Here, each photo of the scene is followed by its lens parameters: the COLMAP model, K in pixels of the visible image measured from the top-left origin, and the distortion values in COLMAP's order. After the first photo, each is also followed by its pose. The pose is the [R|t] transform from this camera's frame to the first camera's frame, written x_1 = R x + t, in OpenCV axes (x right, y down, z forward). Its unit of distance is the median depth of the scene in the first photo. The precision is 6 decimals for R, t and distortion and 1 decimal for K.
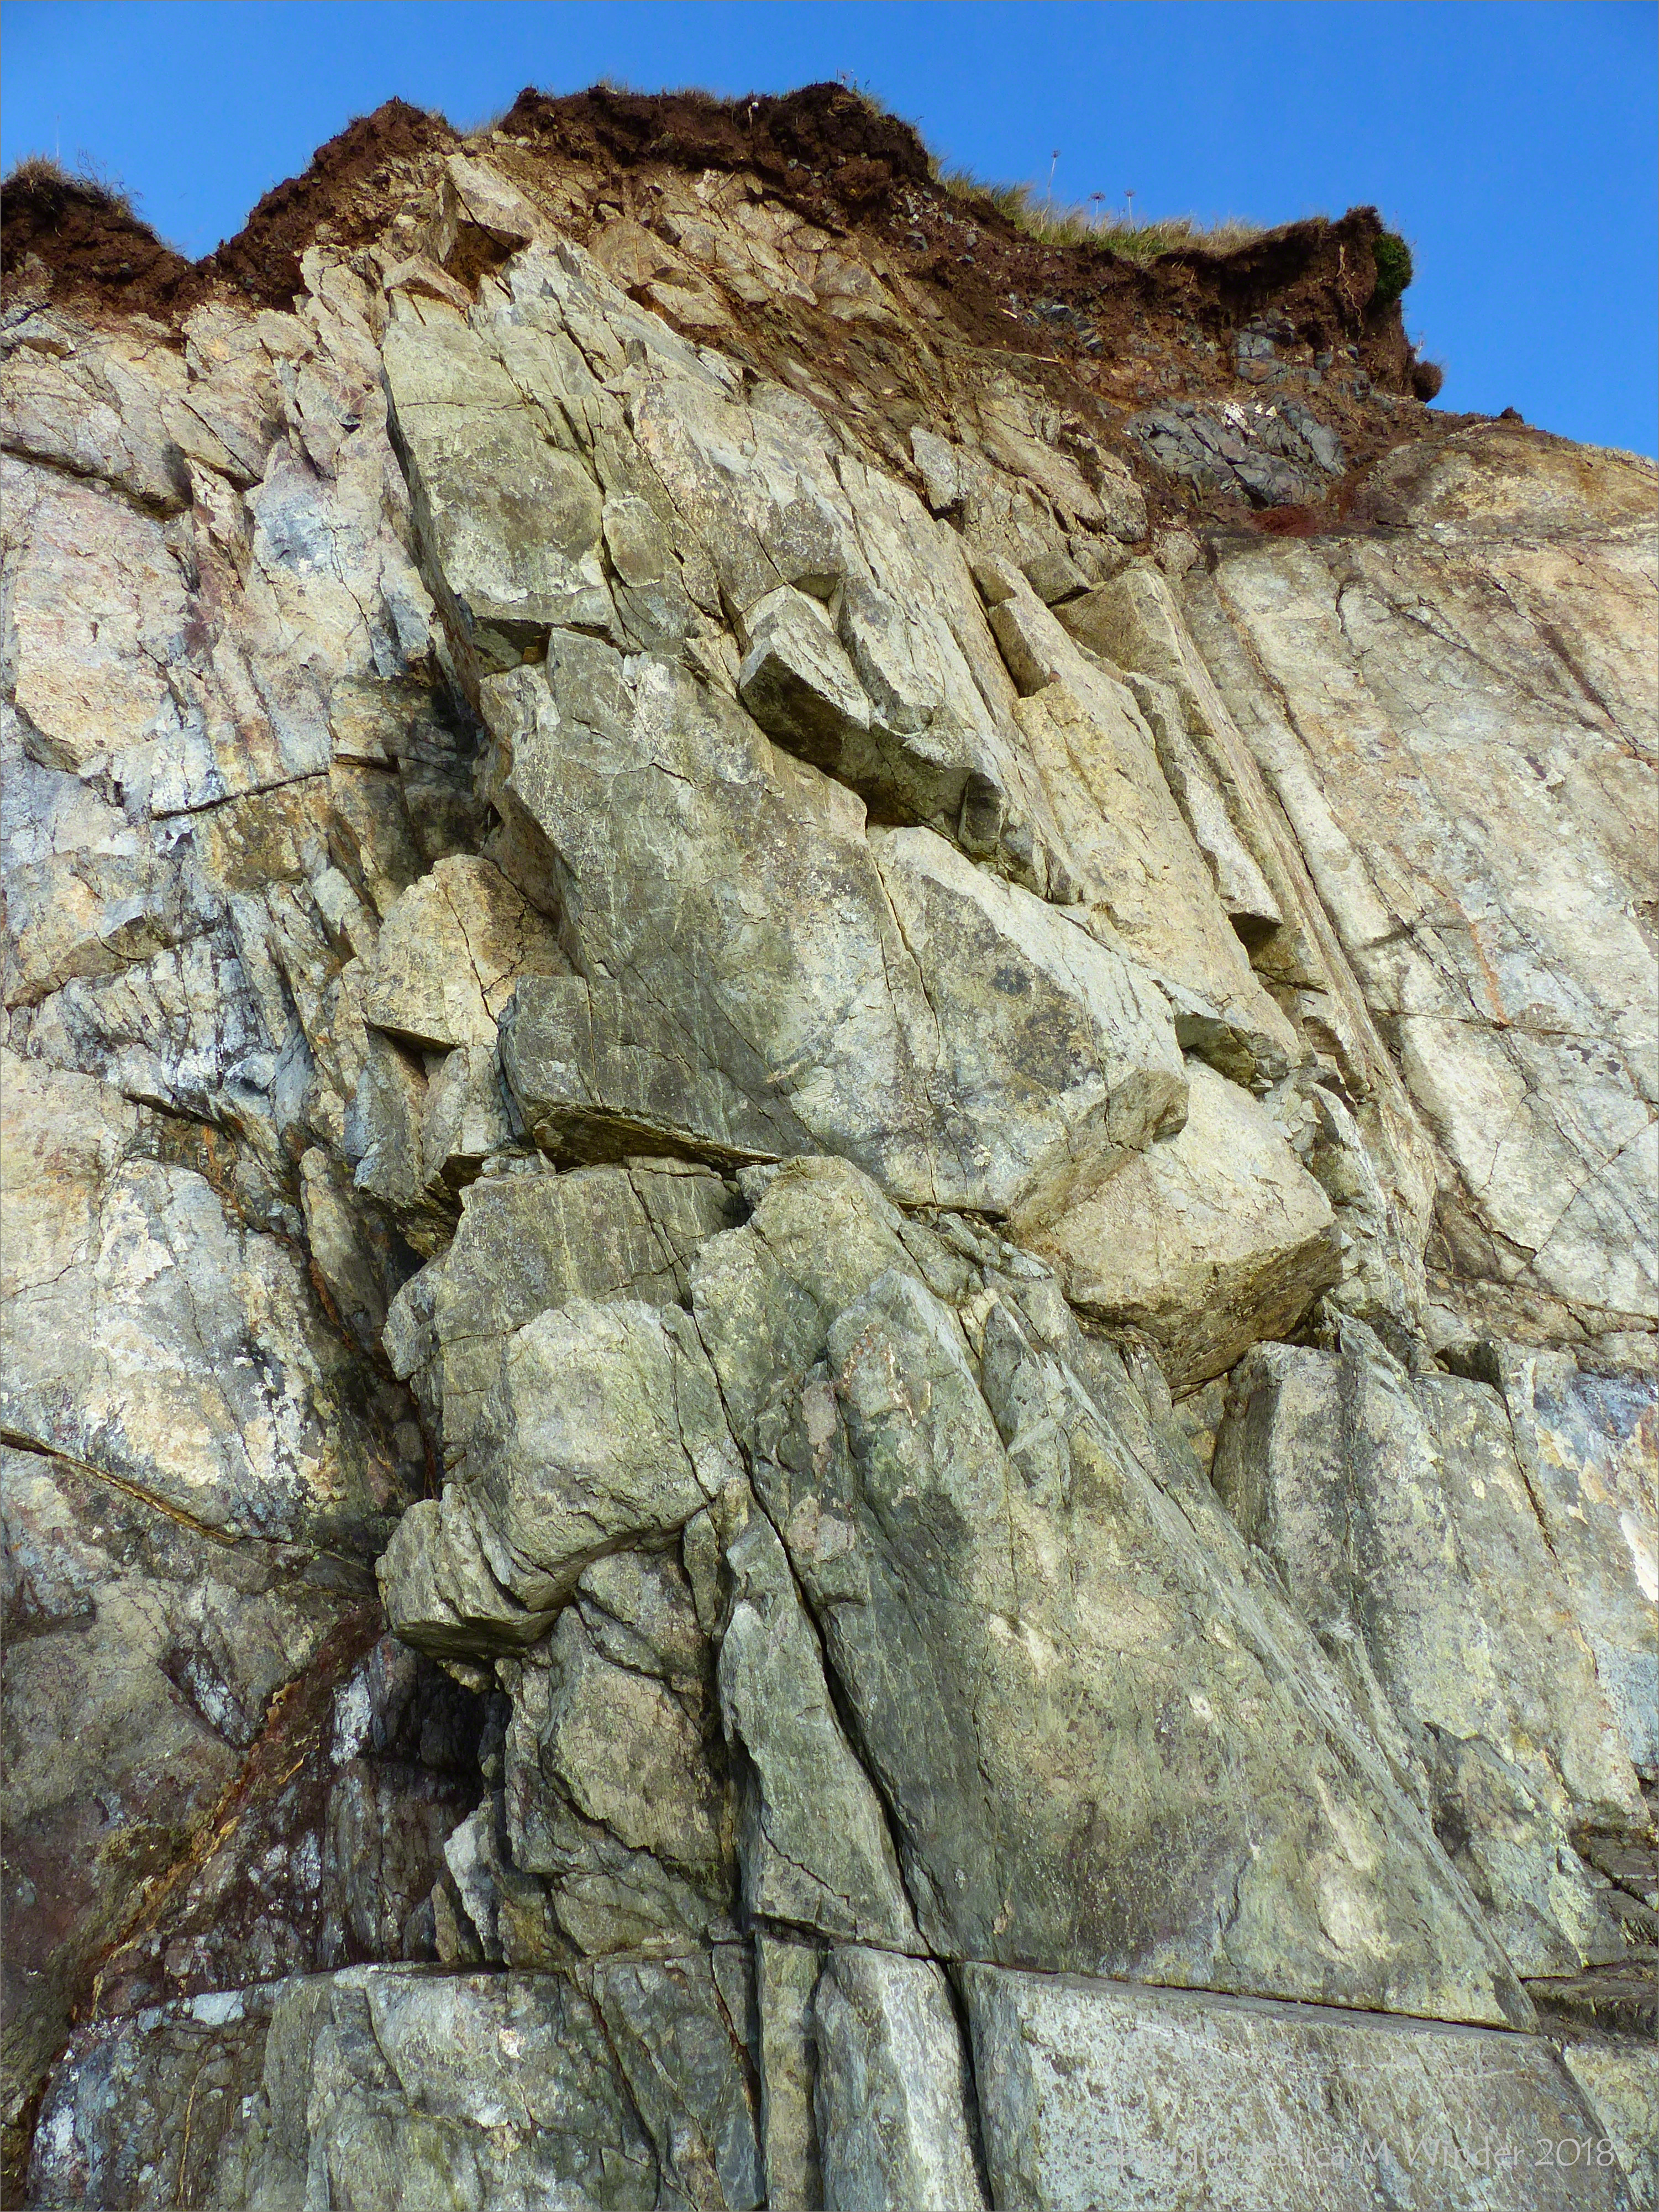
lens RADIAL K [[1629.6, 0, 829.7], [0, 1629.6, 1108.3], [0, 0, 1]] dist [-0.003170, -0.000766]
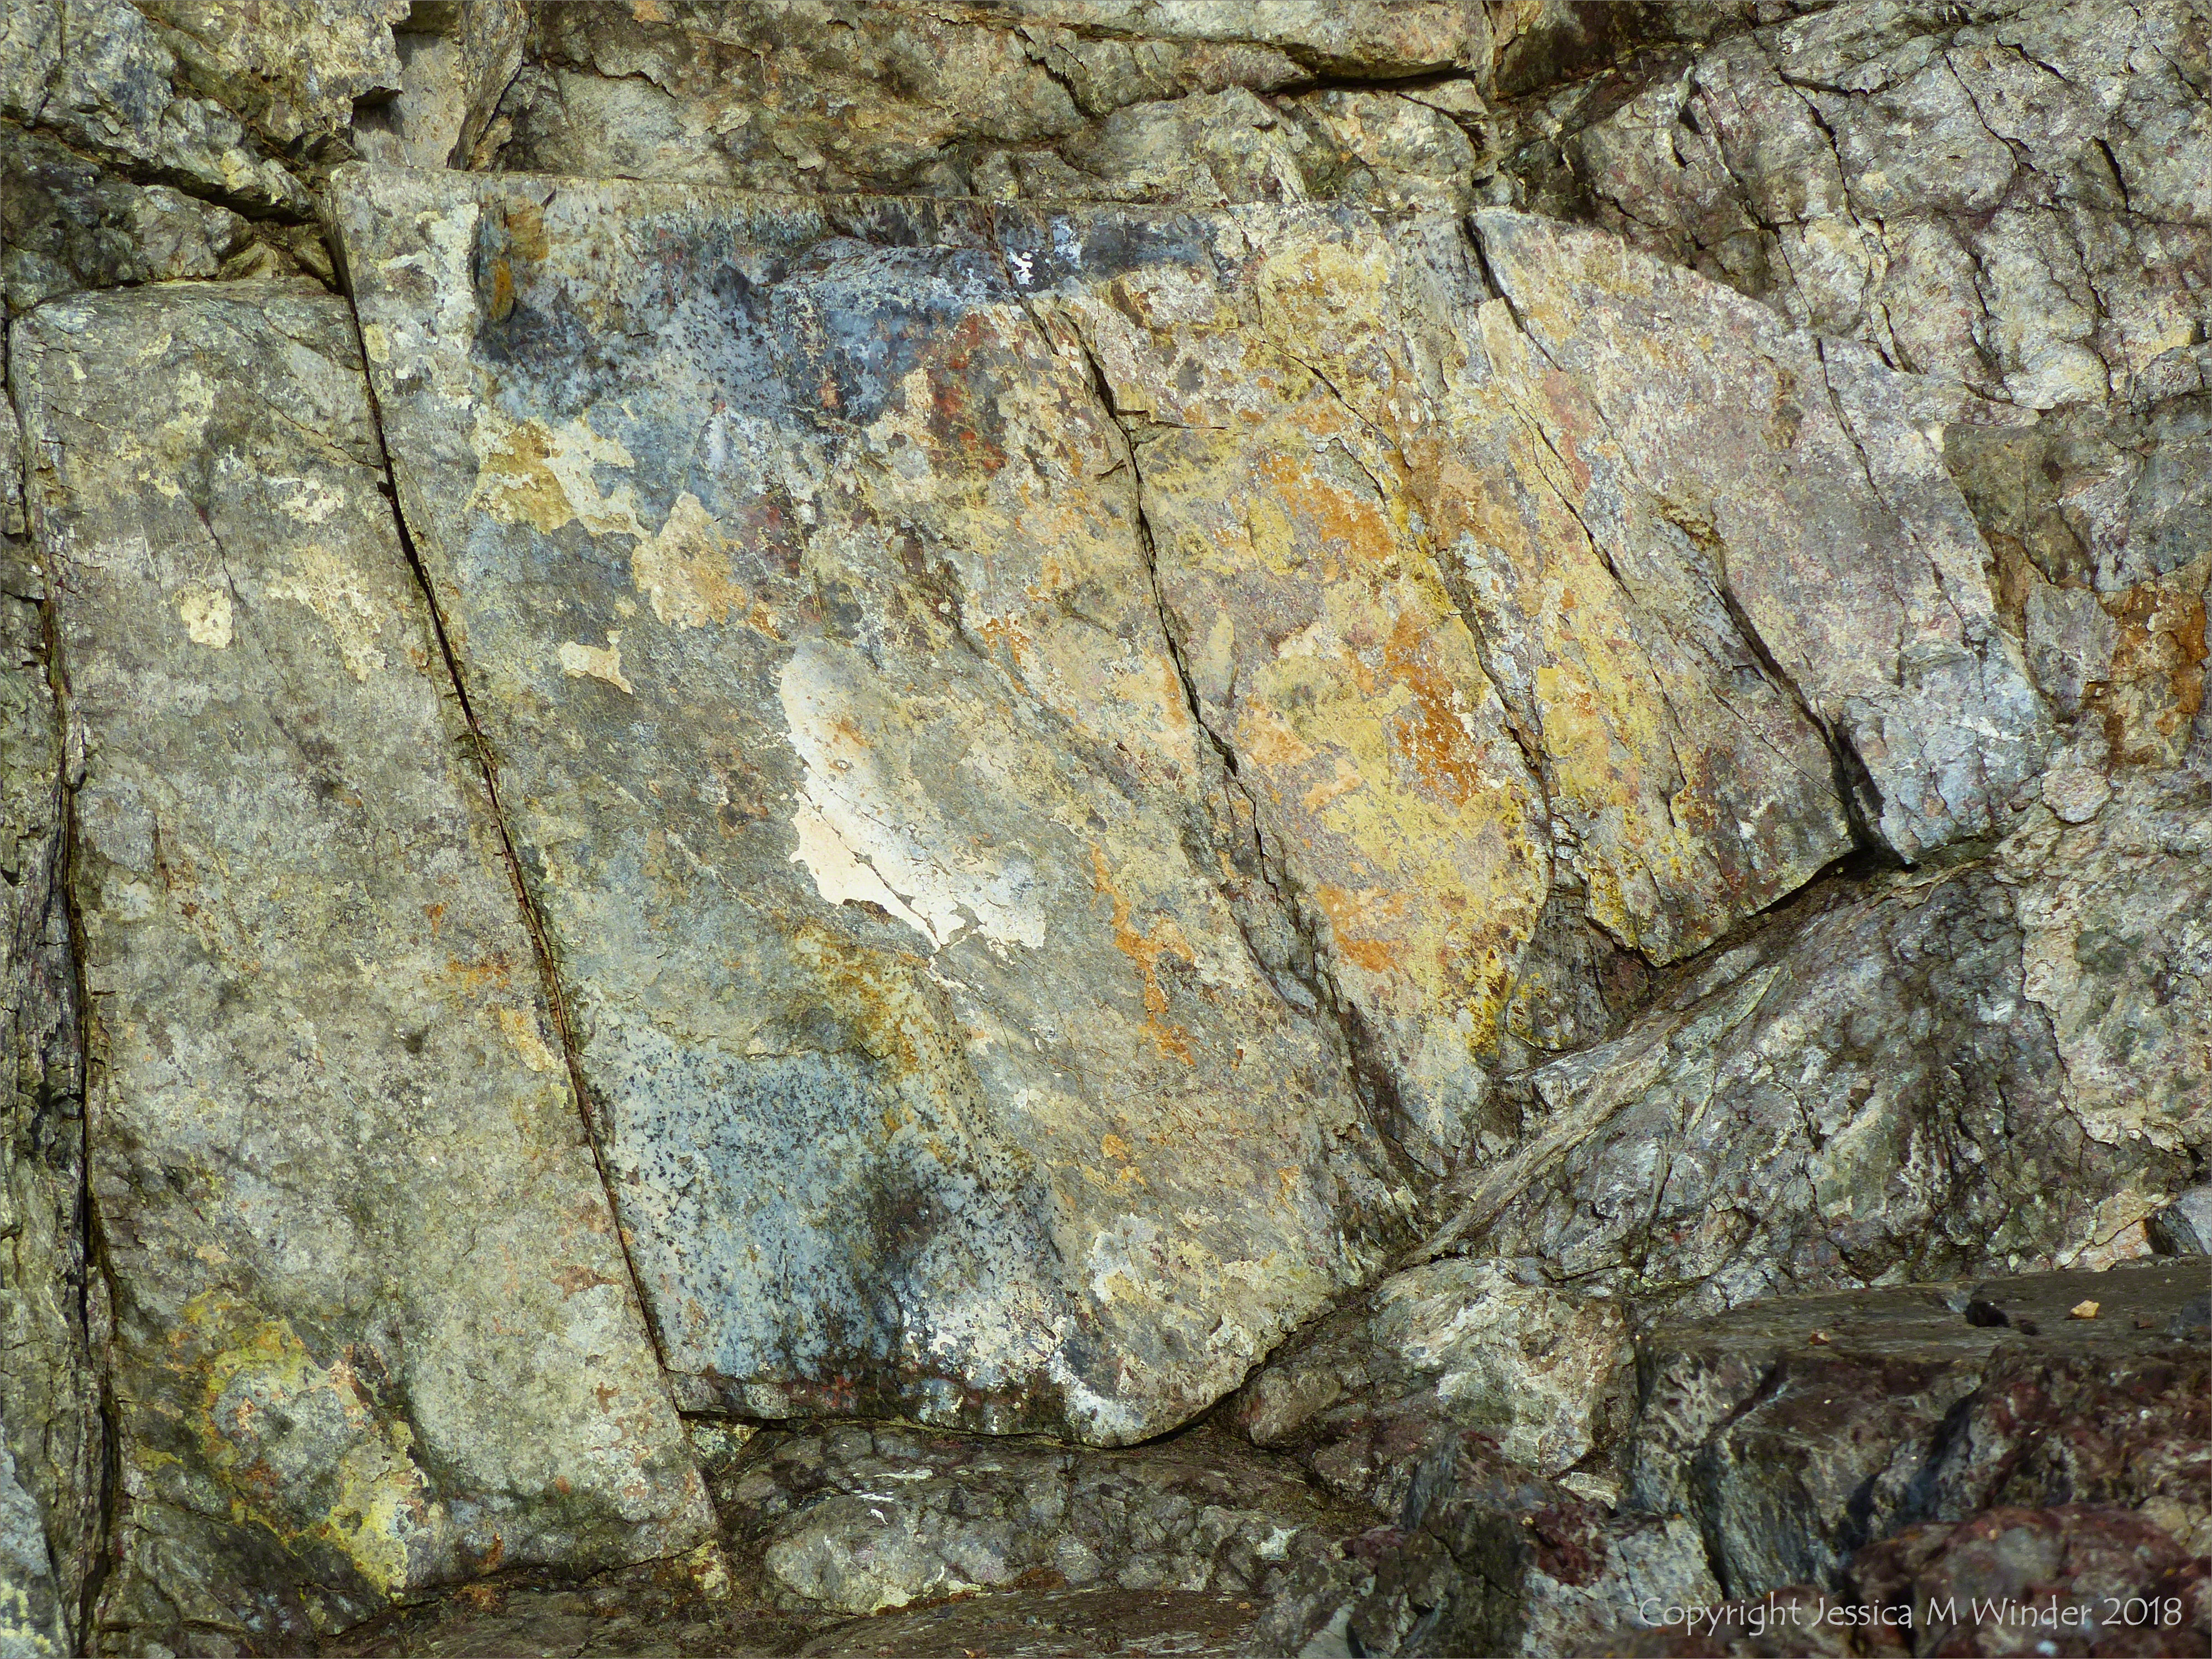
lens RADIAL K [[4628.4, 0, 1105.9], [0, 4628.4, 828.6], [0, 0, 1]] dist [-0.024952, 0.000000]
pose [[0.990182, -0.093910, -0.103537, 0.644155], [0.114905, 0.968635, 0.220324, 0.087168], [0.079599, -0.230058, 0.969916, 0.101798]]
